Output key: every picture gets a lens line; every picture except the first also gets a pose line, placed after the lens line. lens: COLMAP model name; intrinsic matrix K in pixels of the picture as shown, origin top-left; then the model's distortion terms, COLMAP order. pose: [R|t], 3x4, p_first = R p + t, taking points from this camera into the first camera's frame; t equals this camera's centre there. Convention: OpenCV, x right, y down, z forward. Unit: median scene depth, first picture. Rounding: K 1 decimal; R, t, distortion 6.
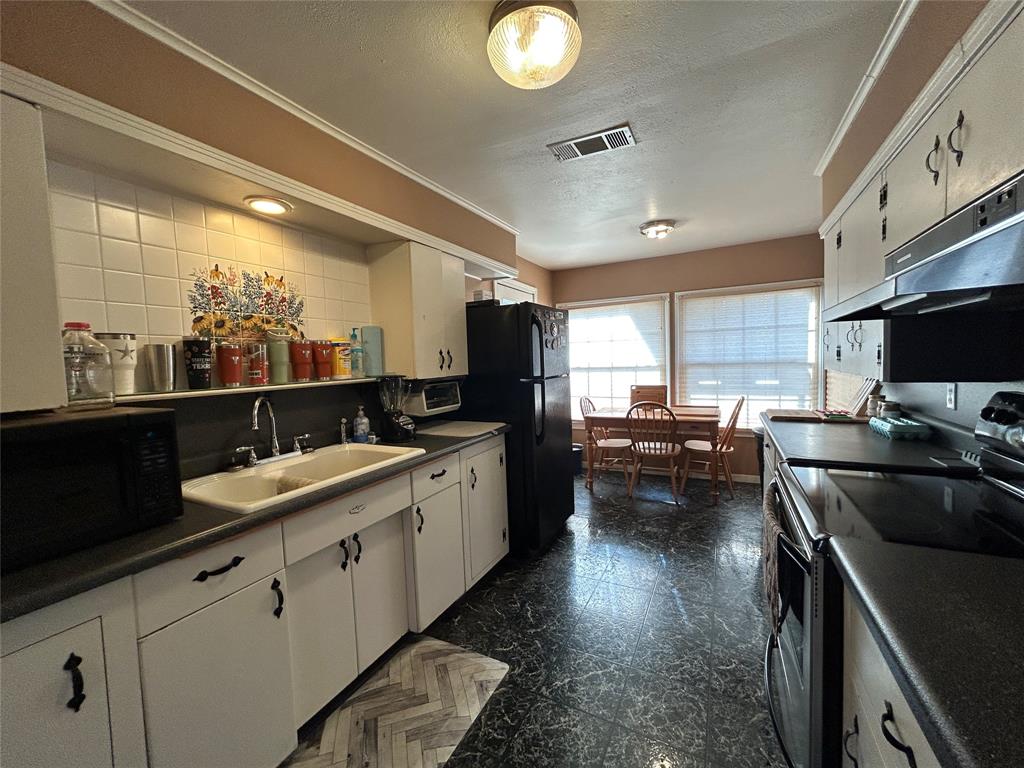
lens RADIAL K [[410.3, 0, 512.0], [0, 410.3, 384.0], [0, 0, 1]] dist [-0.000375, 0.000331]
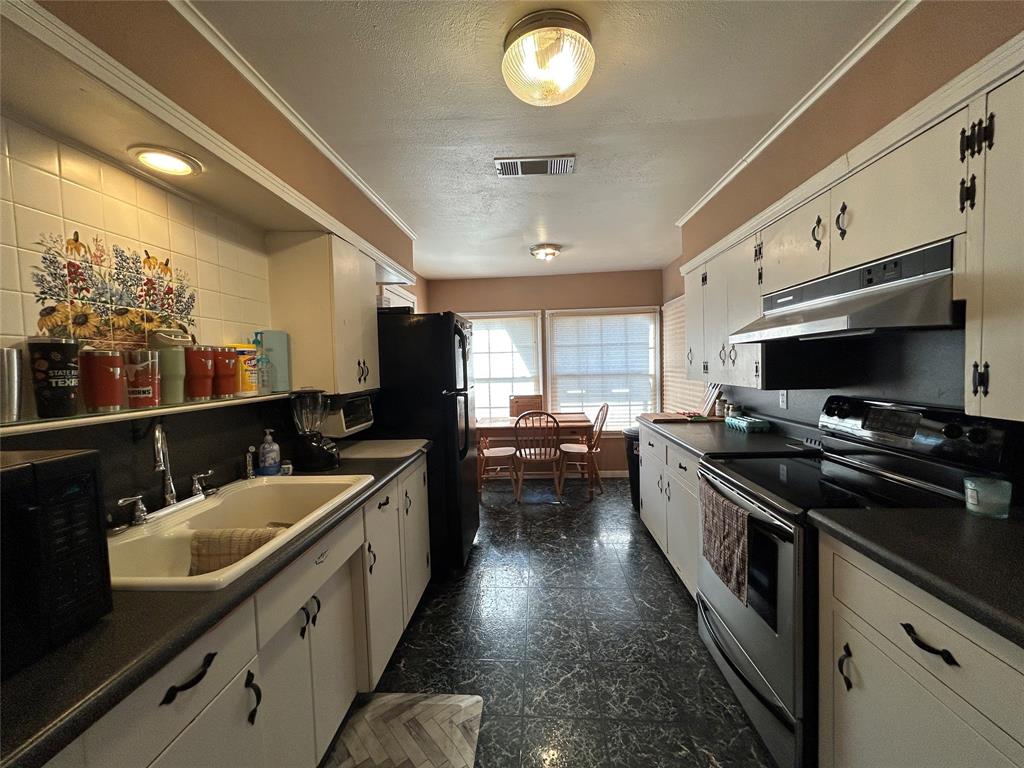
lens RADIAL K [[410.3, 0, 512.0], [0, 410.3, 384.0], [0, 0, 1]] dist [-0.000375, 0.000331]
pose [[0.916058, -0.009848, 0.400924, -0.264252], [0.019887, 0.999584, -0.020887, -0.009062], [-0.400552, 0.027107, 0.915873, 0.075564]]
